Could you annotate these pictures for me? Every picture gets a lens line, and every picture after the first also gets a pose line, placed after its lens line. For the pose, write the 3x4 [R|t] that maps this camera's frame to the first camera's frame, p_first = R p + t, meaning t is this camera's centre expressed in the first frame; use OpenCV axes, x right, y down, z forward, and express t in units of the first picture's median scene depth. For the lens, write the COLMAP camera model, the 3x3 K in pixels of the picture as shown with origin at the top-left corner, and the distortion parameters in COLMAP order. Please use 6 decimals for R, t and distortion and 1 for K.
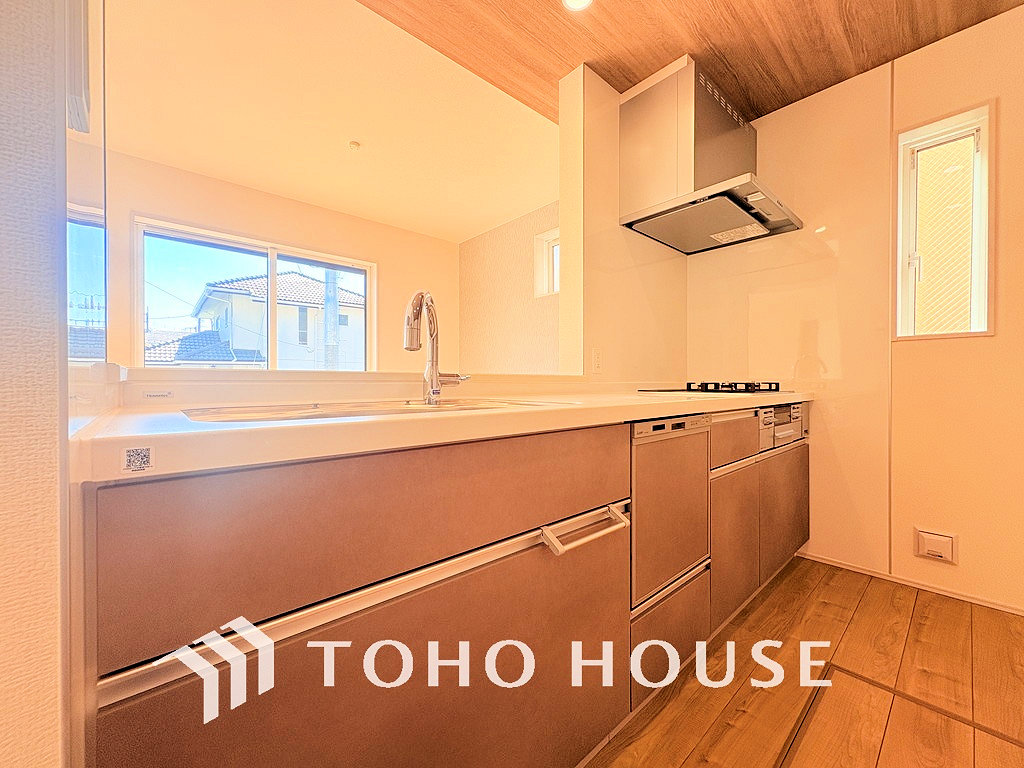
lens RADIAL K [[409.0, 0, 510.6], [0, 409.0, 383.4], [0, 0, 1]] dist [0.000011, -0.000181]
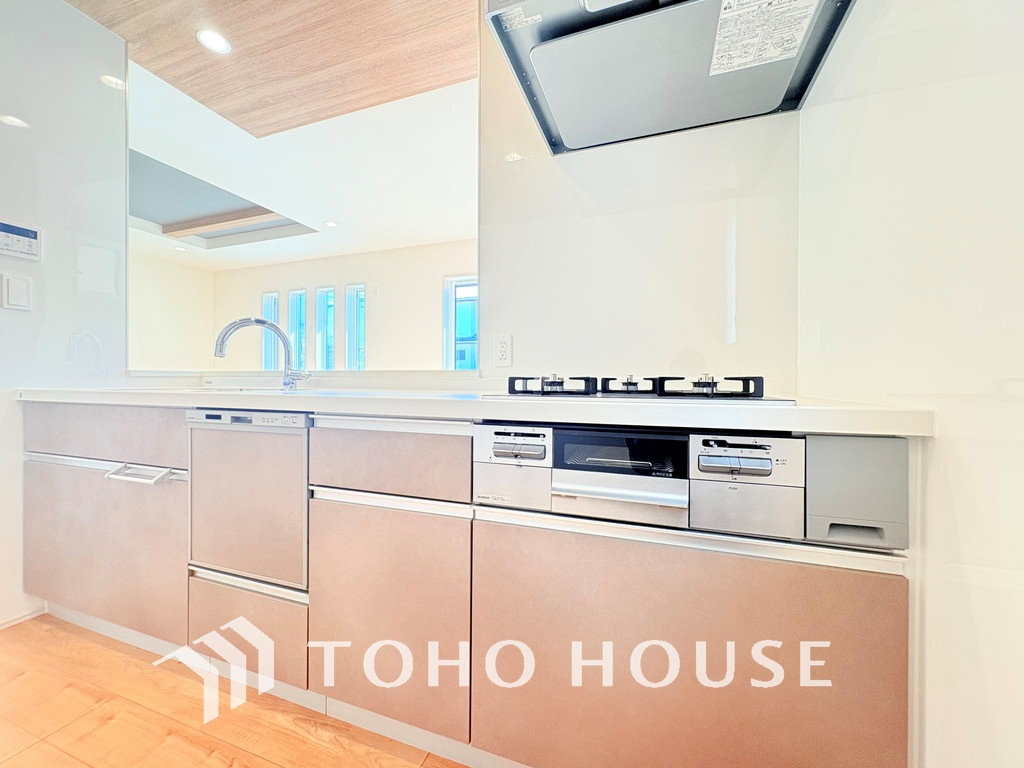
lens RADIAL K [[409.0, 0, 510.6], [0, 409.0, 383.4], [0, 0, 1]] dist [0.000011, -0.000181]
pose [[0.499935, 0.006554, -0.866038, 1.006639], [-0.007923, 0.999964, 0.002994, 0.005967], [0.866026, 0.005365, 0.499969, 0.680020]]
